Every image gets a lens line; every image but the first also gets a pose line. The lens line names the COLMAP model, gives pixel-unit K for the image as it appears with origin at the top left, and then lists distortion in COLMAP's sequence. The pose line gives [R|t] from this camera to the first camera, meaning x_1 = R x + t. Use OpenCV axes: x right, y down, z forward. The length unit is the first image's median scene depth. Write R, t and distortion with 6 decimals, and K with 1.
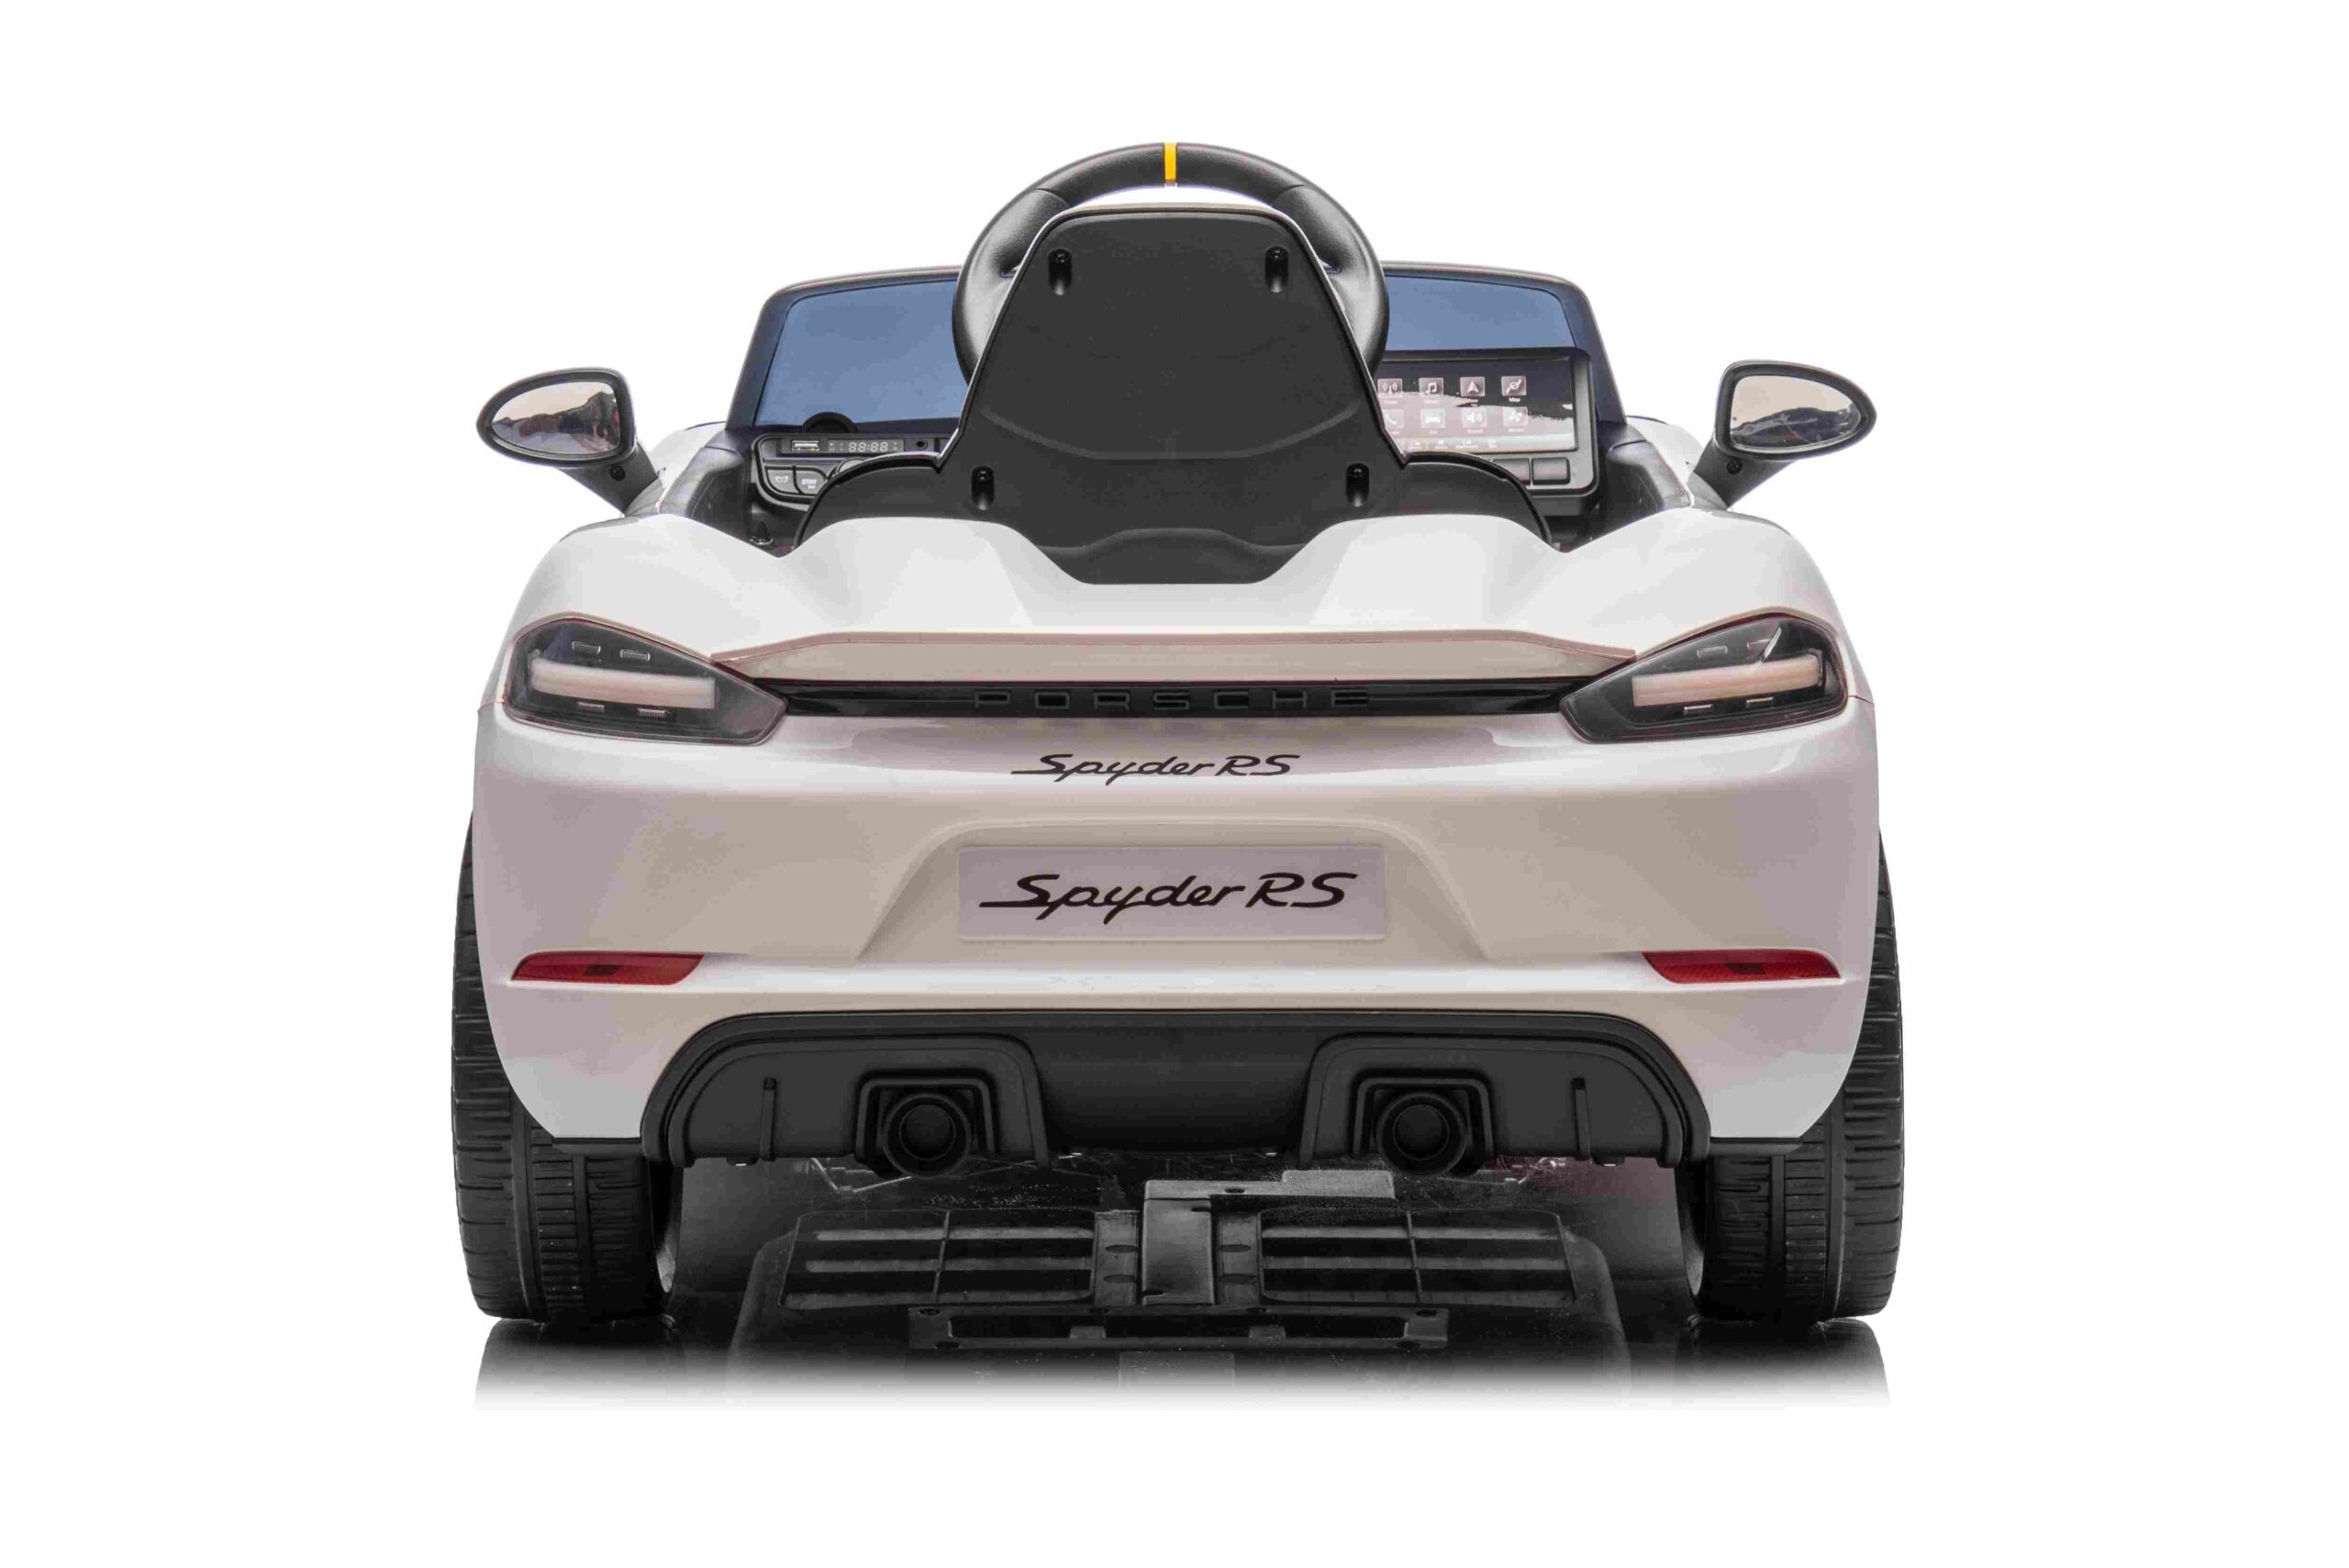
lens RADIAL K [[5586.1, 0, 1103.6], [0, 5586.1, 668.9], [0, 0, 1]] dist [0.316081, 0.151043]
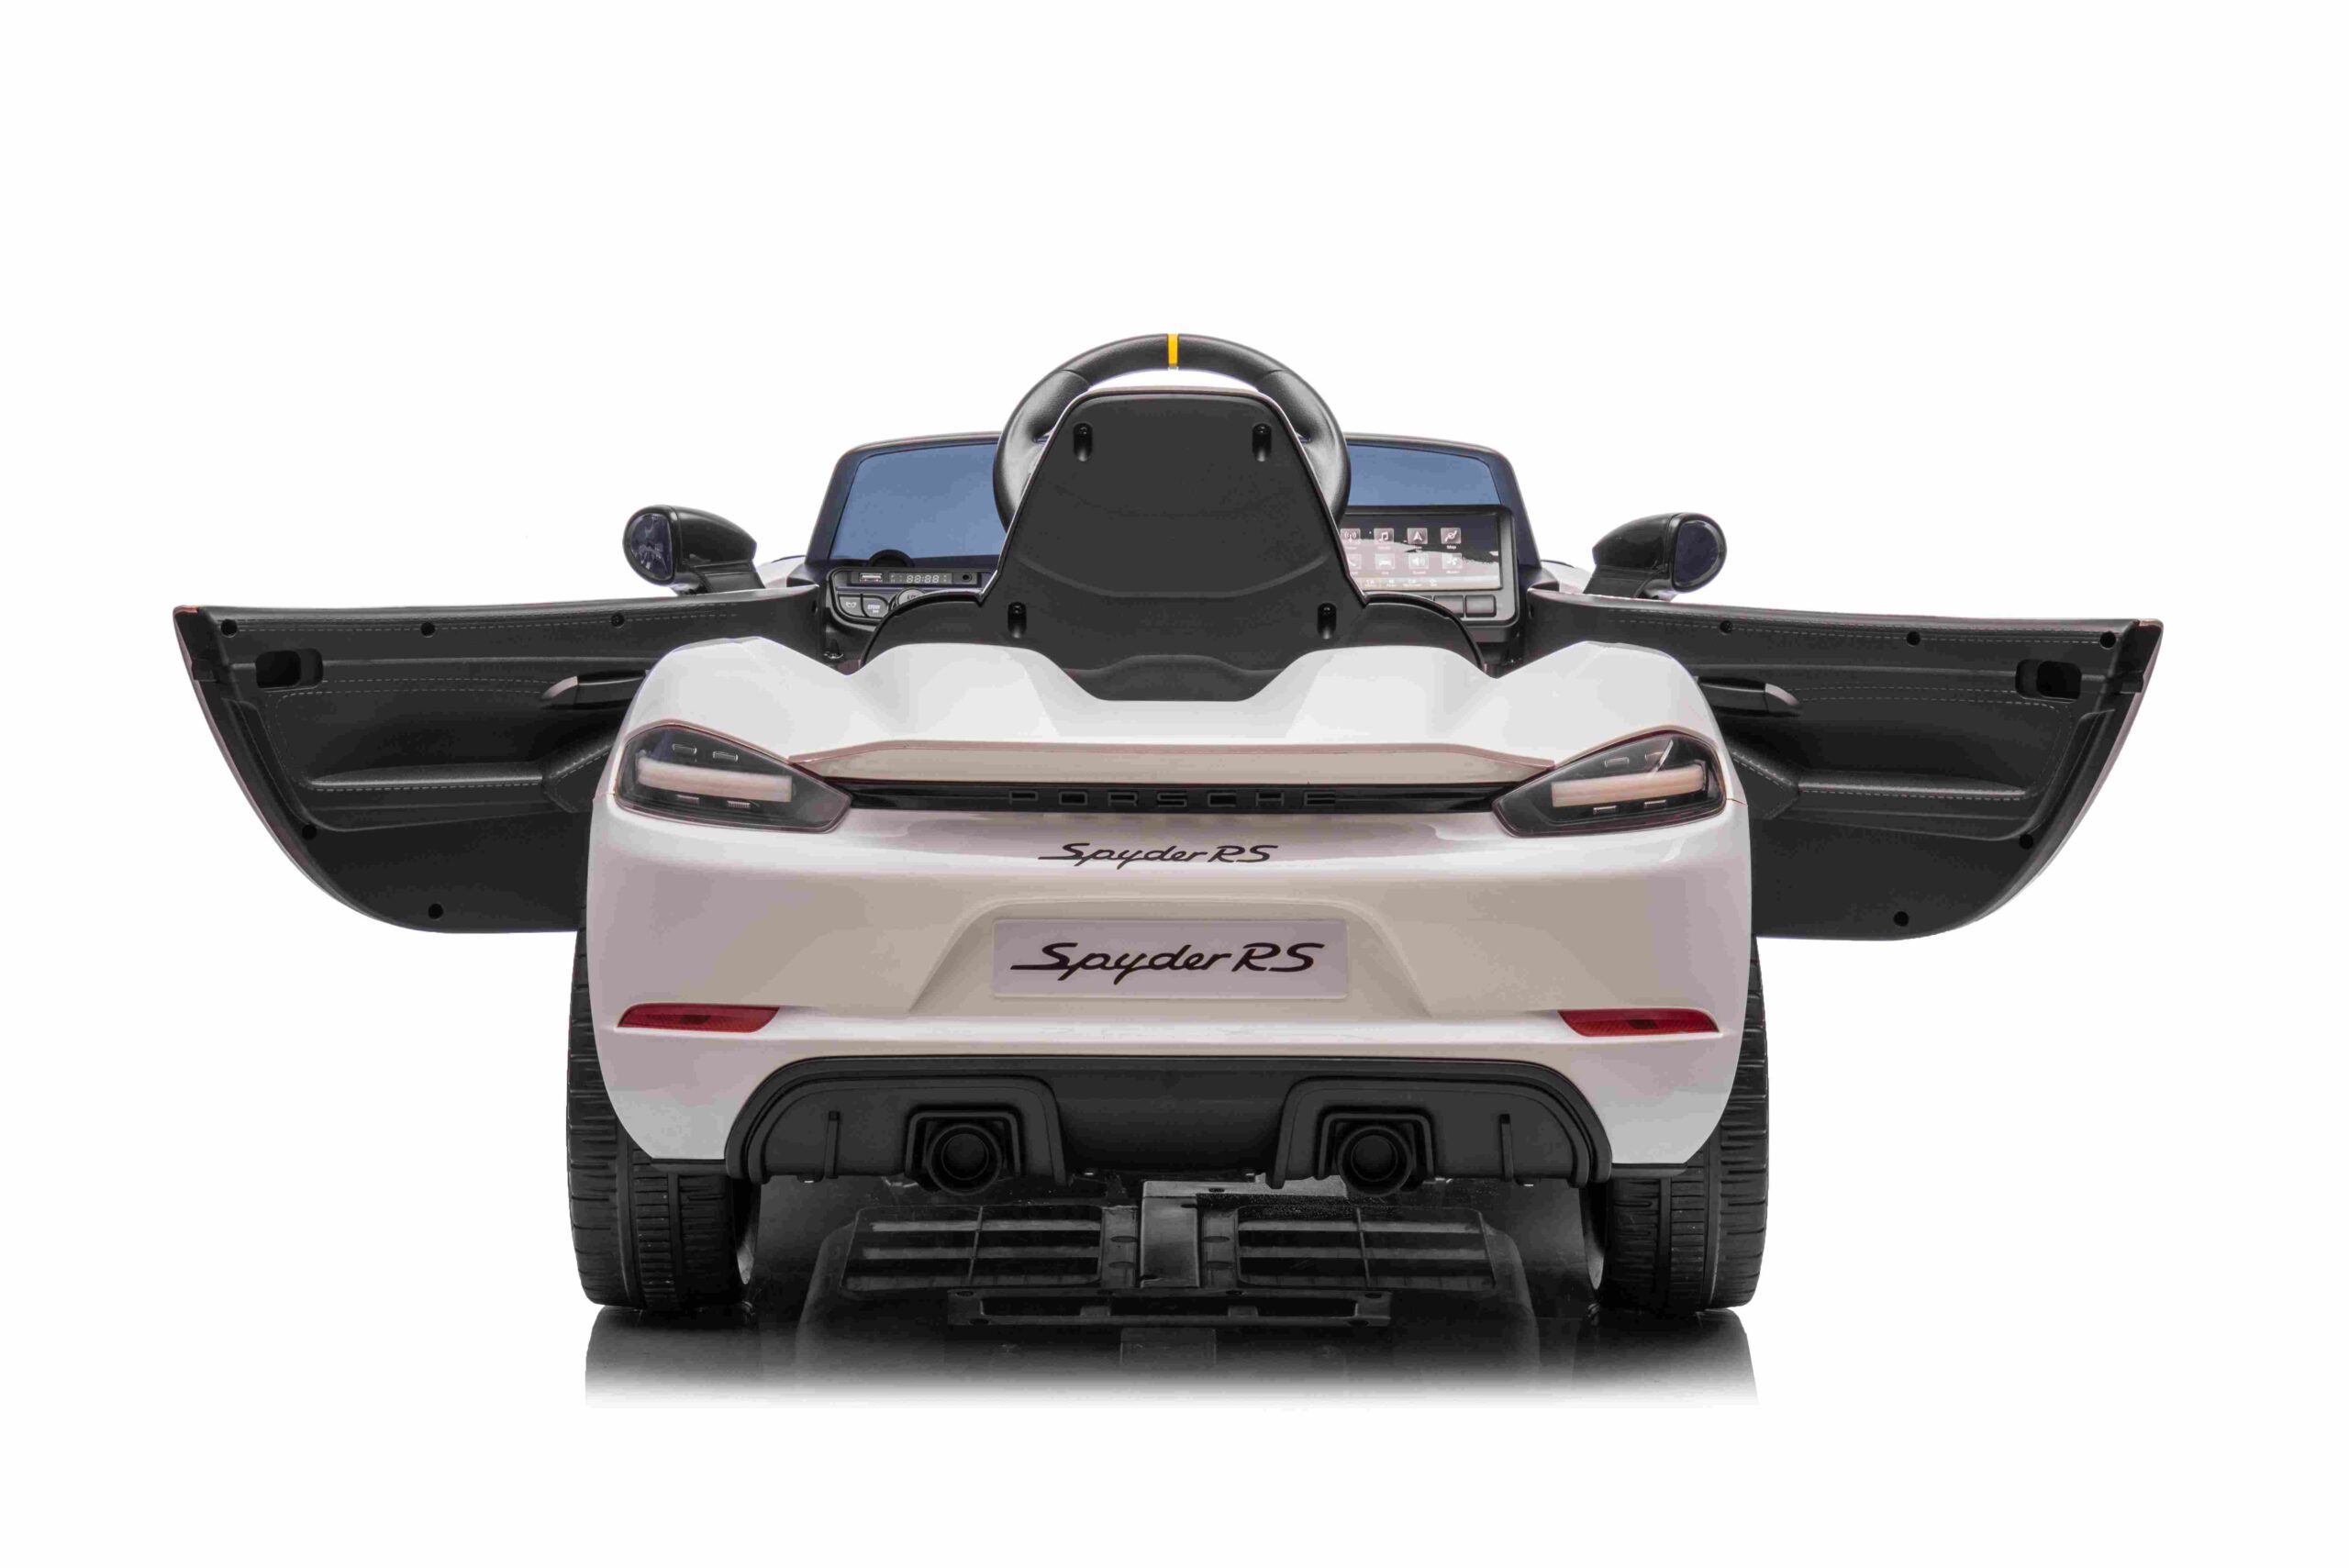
lens RADIAL K [[4397.2, 0, 1259.5], [0, 4397.2, 723.0], [0, 0, 1]] dist [0.327114, 0.062045]
pose [[0.999367, 0.010230, 0.034073, -0.001514], [-0.010127, 0.999944, -0.003191, -0.007774], [-0.034104, 0.002844, 0.999414, 0.048445]]
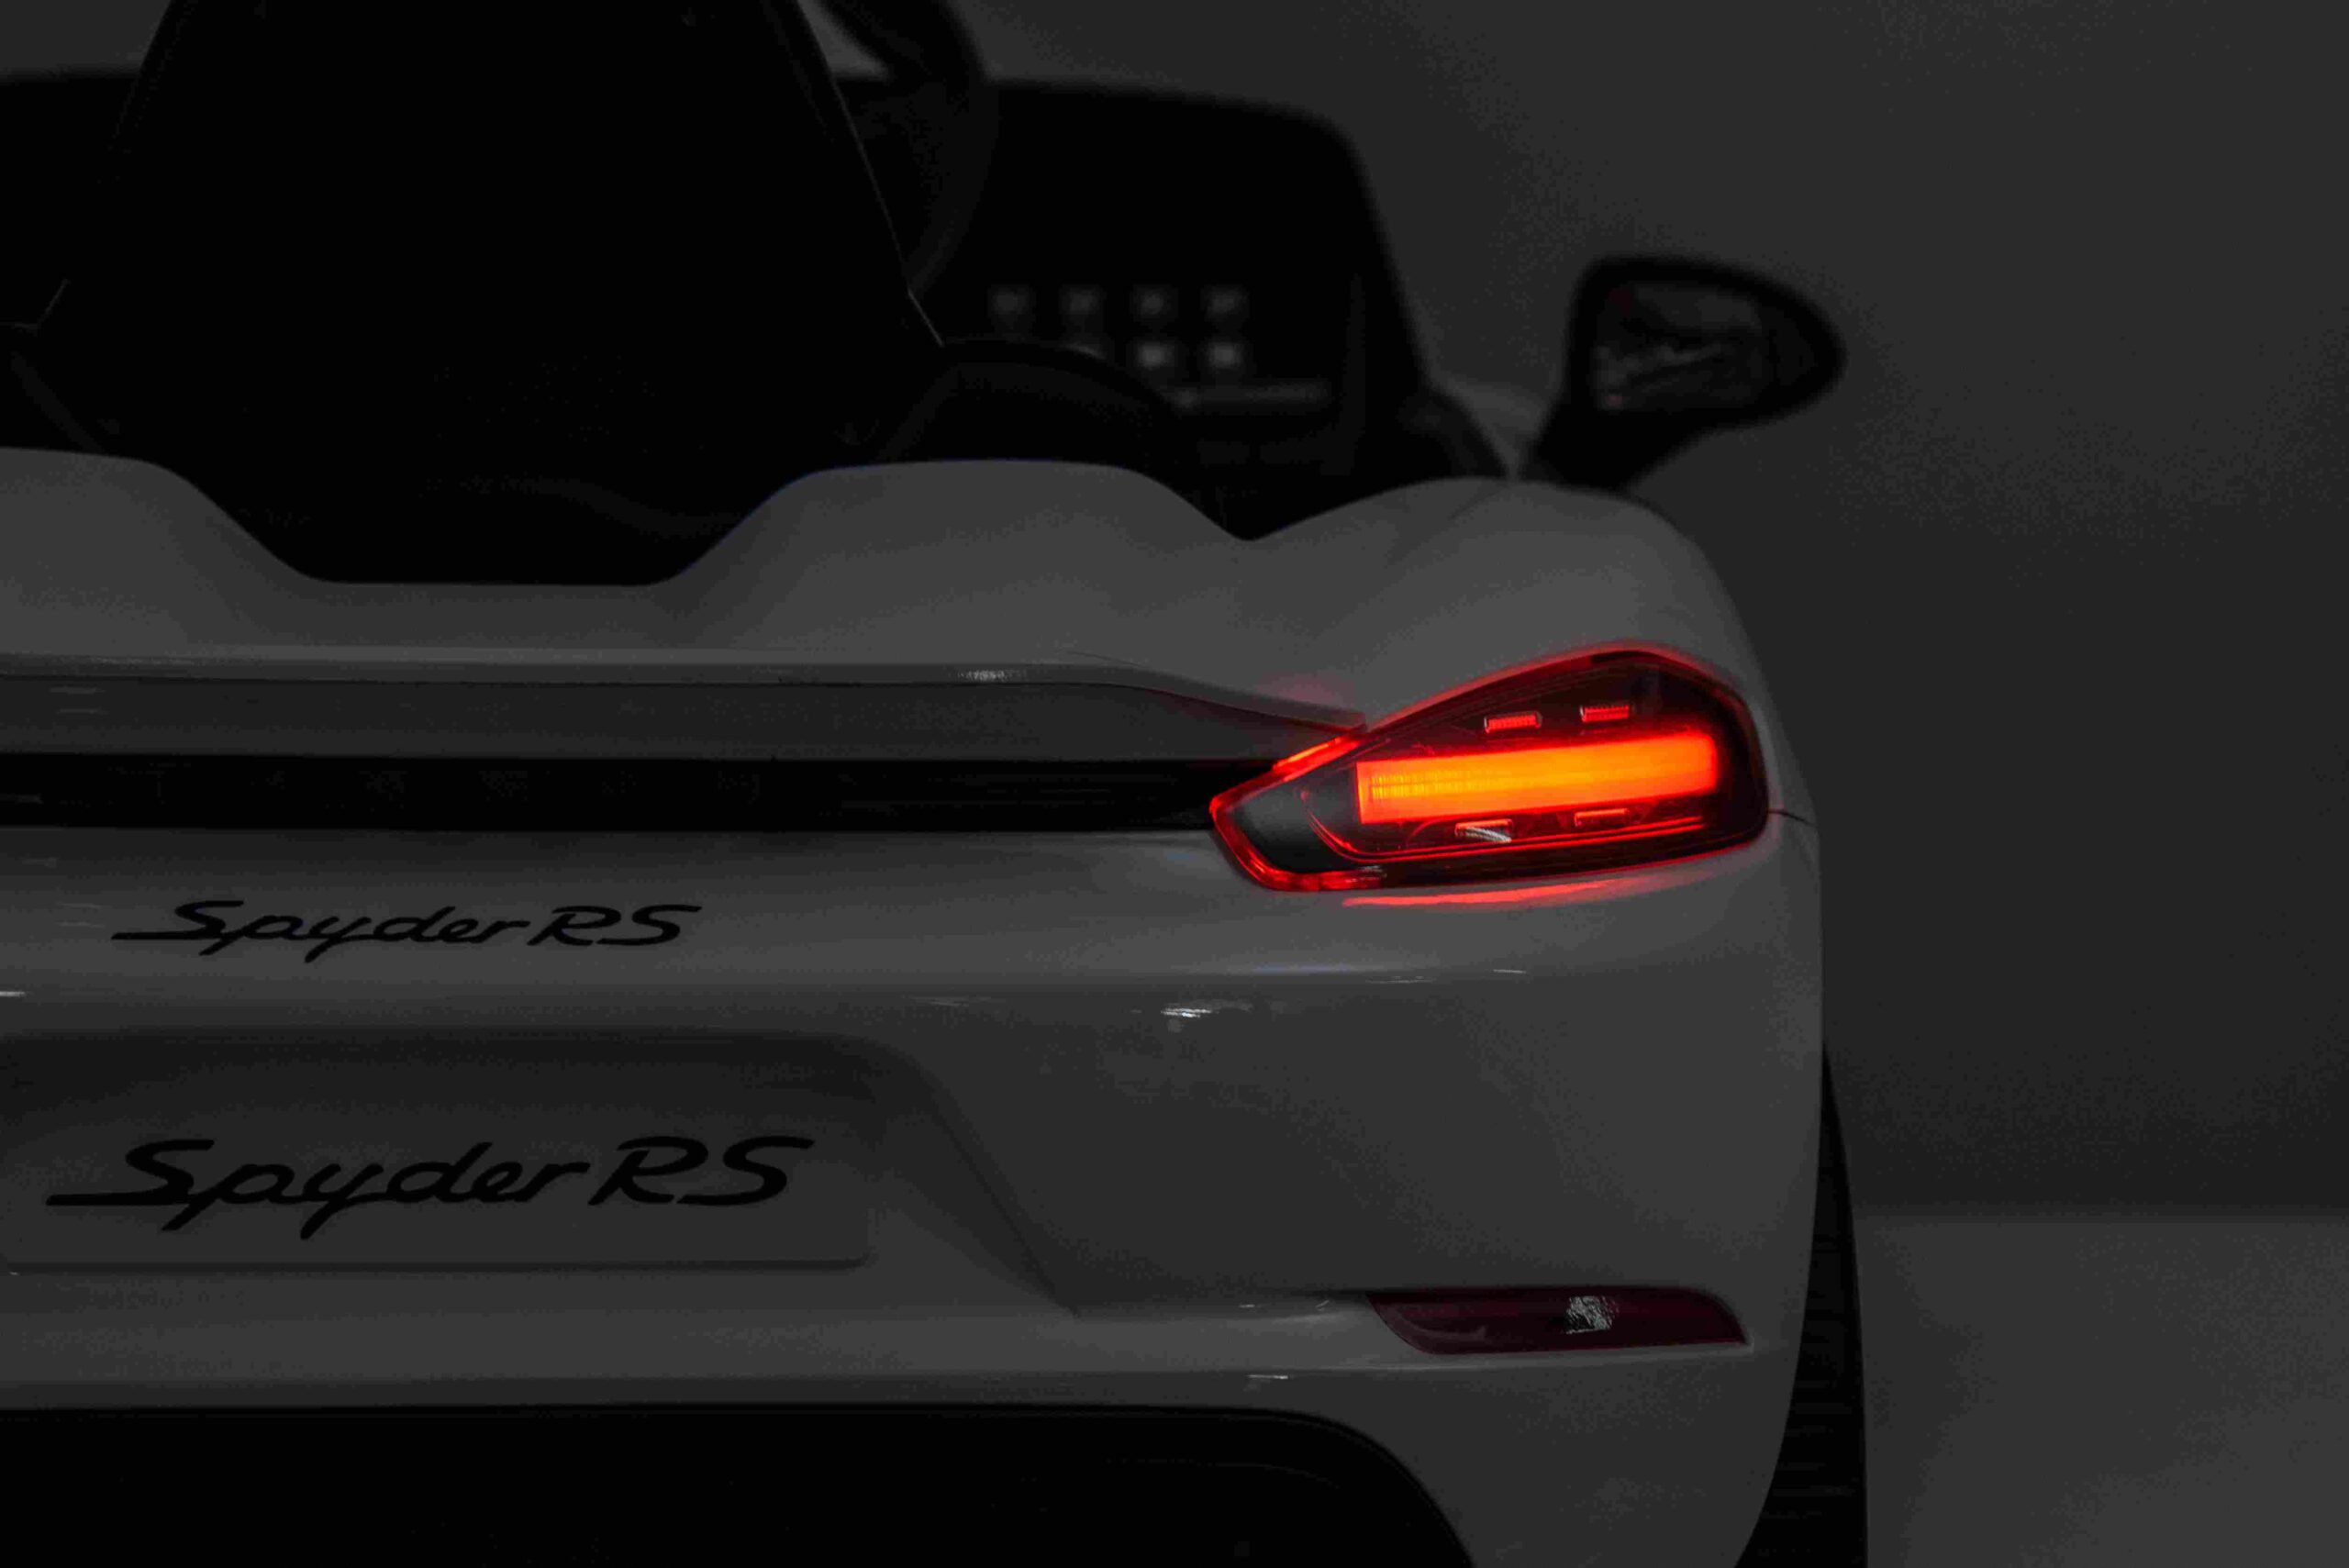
lens RADIAL K [[5771.1, 0, 1174.5], [0, 5771.1, 784.0], [0, 0, 1]] dist [0.602048, -0.235133]
pose [[0.999446, 0.012545, 0.030839, 0.060144], [-0.012370, 0.999906, -0.005880, 0.006644], [-0.030910, 0.005495, 0.999507, 0.456281]]
